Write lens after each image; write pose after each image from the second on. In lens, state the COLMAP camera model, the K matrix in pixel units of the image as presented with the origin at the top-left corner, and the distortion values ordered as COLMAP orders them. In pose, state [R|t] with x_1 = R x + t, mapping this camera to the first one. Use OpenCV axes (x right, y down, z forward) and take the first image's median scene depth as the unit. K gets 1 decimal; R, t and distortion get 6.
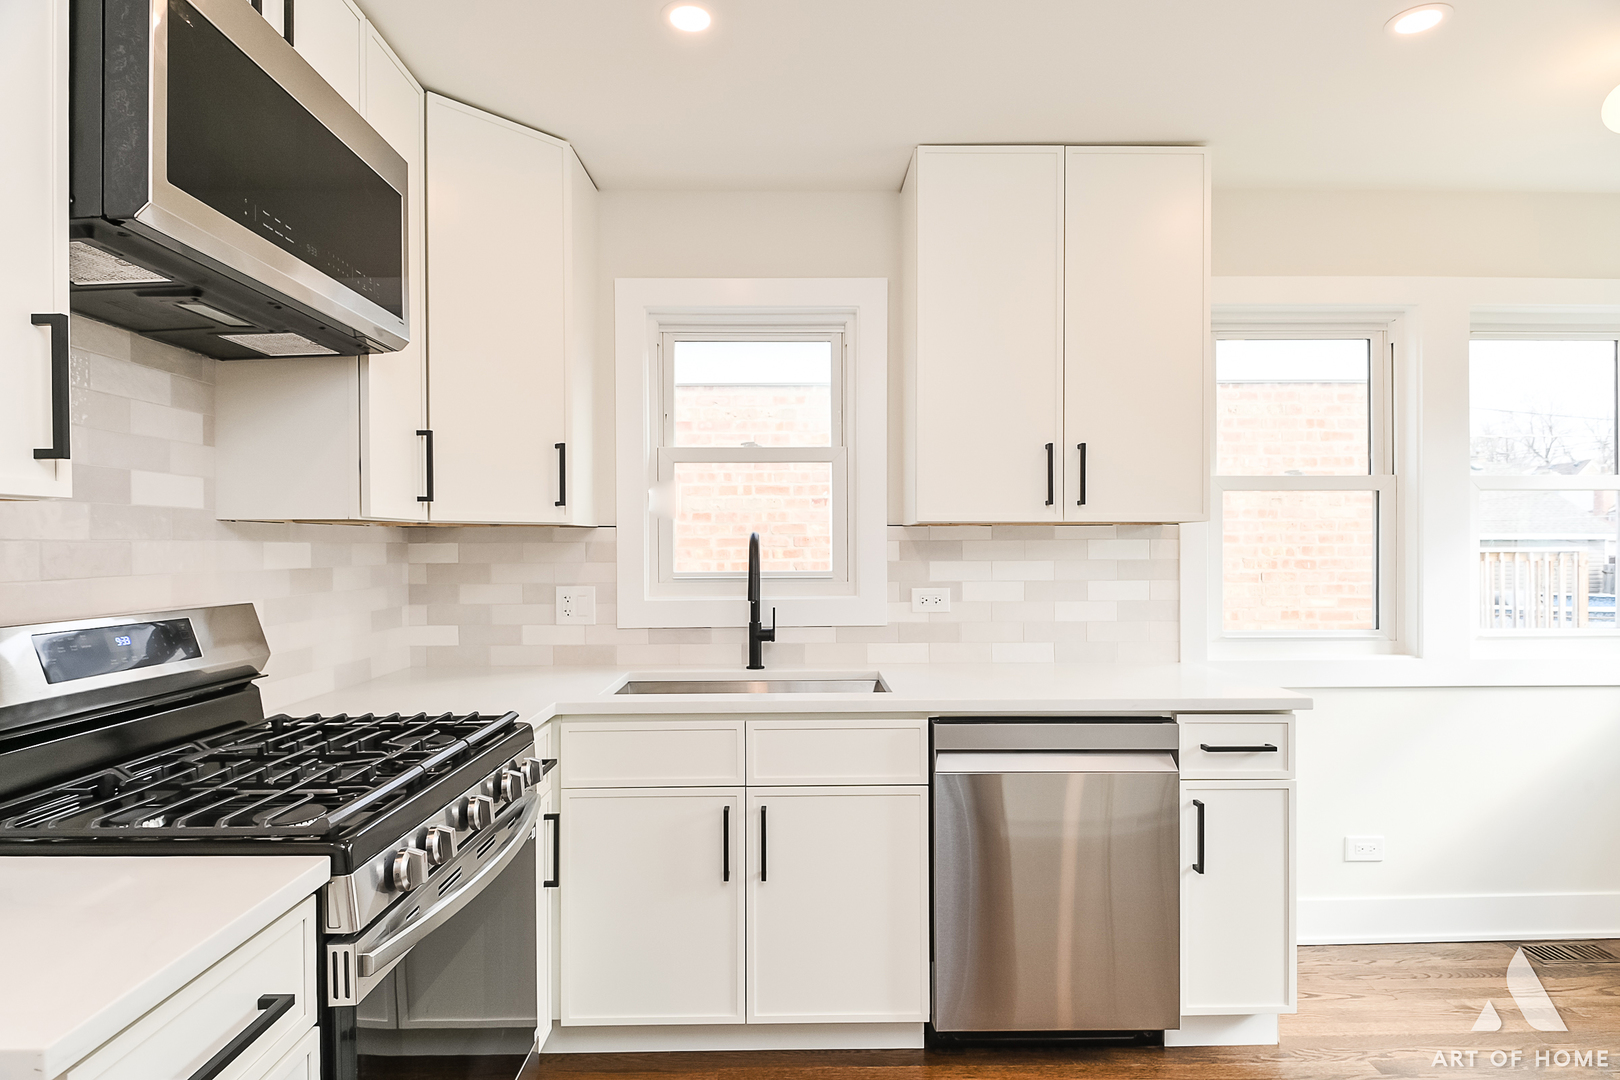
lens RADIAL K [[855.1, 0, 805.4], [0, 855.1, 549.7], [0, 0, 1]] dist [0.003559, -0.004456]
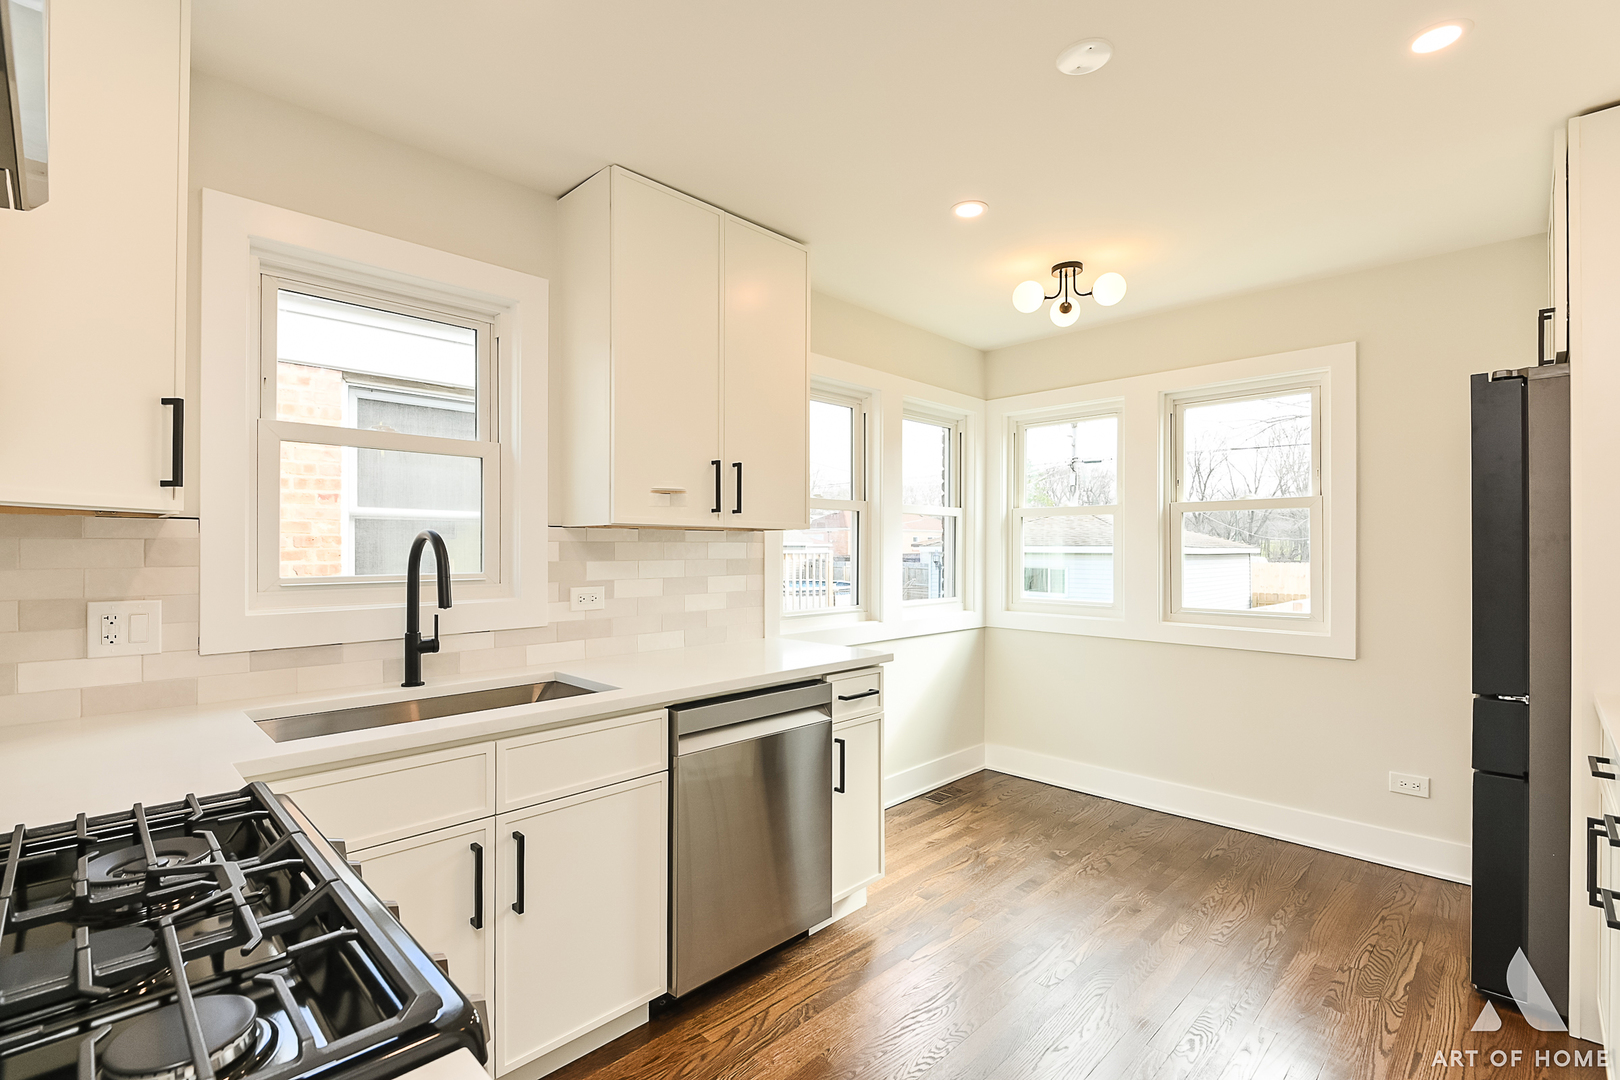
lens RADIAL K [[733.2, 0, 811.1], [0, 733.2, 540.9], [0, 0, 1]] dist [-0.003022, -0.004120]
pose [[0.704285, 0.011558, 0.709823, -0.305856], [0.000074, 0.999866, -0.016354, 0.003110], [-0.709917, 0.011571, 0.704190, 0.179196]]
